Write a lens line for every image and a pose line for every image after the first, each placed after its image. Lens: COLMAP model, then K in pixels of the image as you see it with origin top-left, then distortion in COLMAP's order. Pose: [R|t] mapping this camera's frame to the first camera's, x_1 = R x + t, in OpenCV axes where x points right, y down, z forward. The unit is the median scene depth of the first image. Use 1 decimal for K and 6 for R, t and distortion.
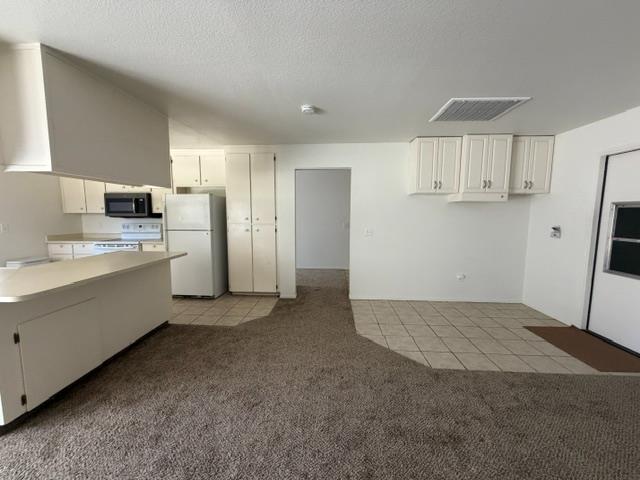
lens RADIAL K [[253.2, 0, 322.9], [0, 253.2, 240.2], [0, 0, 1]] dist [-0.004090, 0.000066]
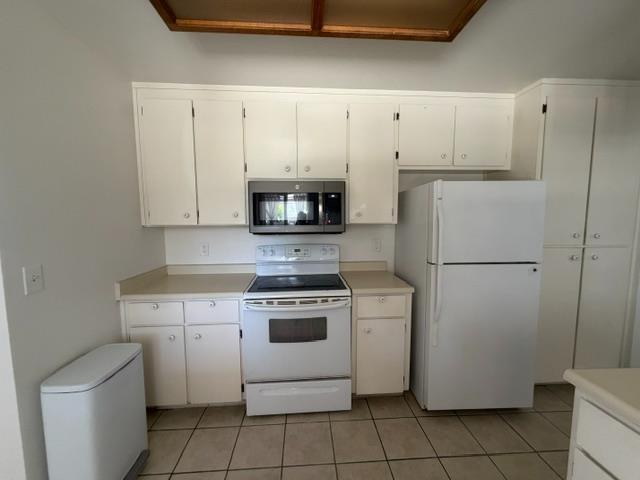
lens RADIAL K [[253.2, 0, 320.2], [0, 253.2, 237.4], [0, 0, 1]] dist [-0.004090, 0.000066]
pose [[0.994306, -0.016708, 0.105241, -0.794318], [0.017952, 0.999780, -0.010883, -0.079514], [-0.105036, 0.012711, 0.994387, 0.545992]]
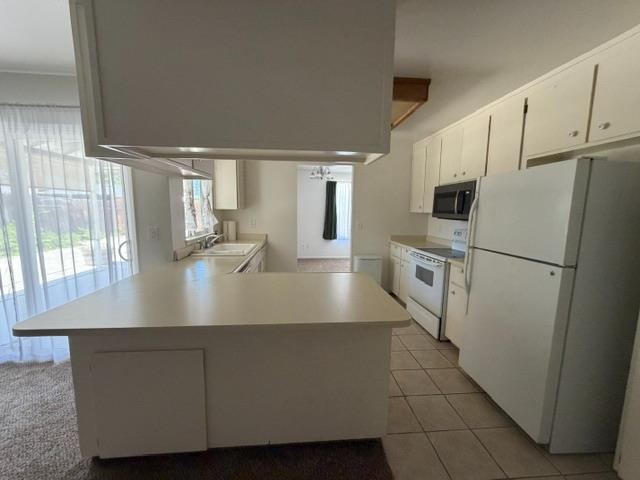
lens RADIAL K [[253.2, 0, 324.1], [0, 253.2, 239.9], [0, 0, 1]] dist [-0.004090, 0.000066]
pose [[0.150902, 0.116617, -0.981646, -0.155269], [-0.113340, 0.988510, 0.100010, -0.067482], [0.982030, 0.096169, 0.162385, 0.569379]]
